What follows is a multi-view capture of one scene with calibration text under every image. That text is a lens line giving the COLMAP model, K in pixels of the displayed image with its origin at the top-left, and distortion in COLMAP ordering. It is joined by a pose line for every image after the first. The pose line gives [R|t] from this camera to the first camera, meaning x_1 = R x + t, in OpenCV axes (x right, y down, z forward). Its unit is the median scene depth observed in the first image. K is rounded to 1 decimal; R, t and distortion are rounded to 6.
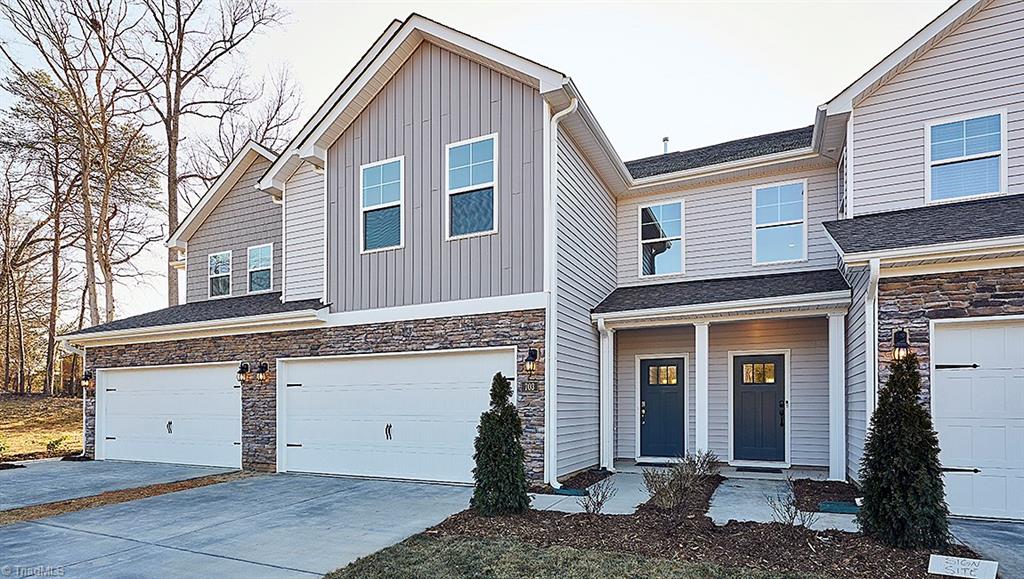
lens RADIAL K [[528.9, 0, 511.6], [0, 528.9, 285.1], [0, 0, 1]] dist [-0.002235, -0.000456]
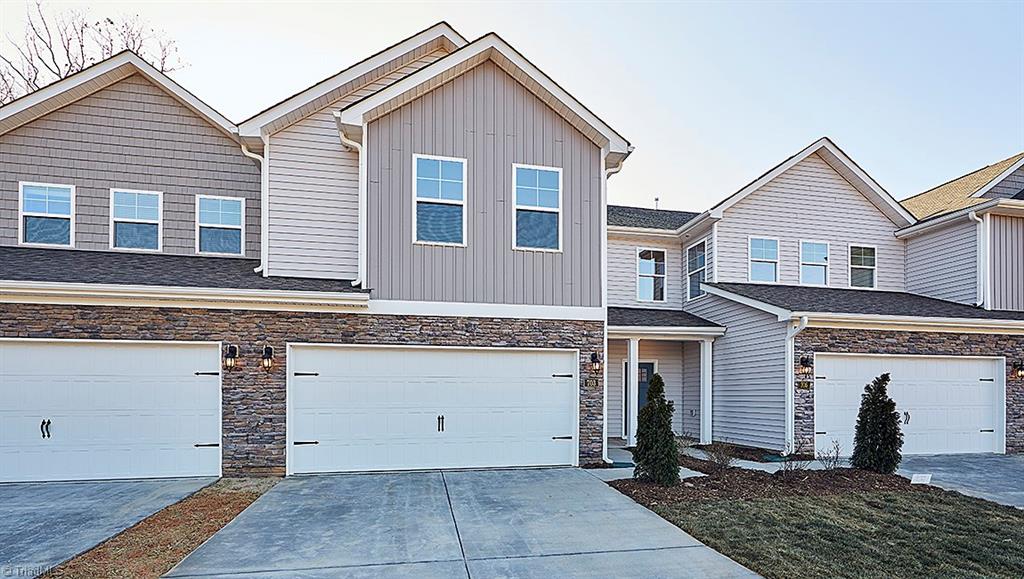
lens RADIAL K [[458.3, 0, 512.1], [0, 458.3, 291.5], [0, 0, 1]] dist [0.003731, -0.000697]
pose [[0.804633, 0.135554, 0.578092, -0.651885], [-0.134464, 0.989898, -0.044959, 0.045579], [-0.578347, -0.041557, 0.814732, 0.206180]]
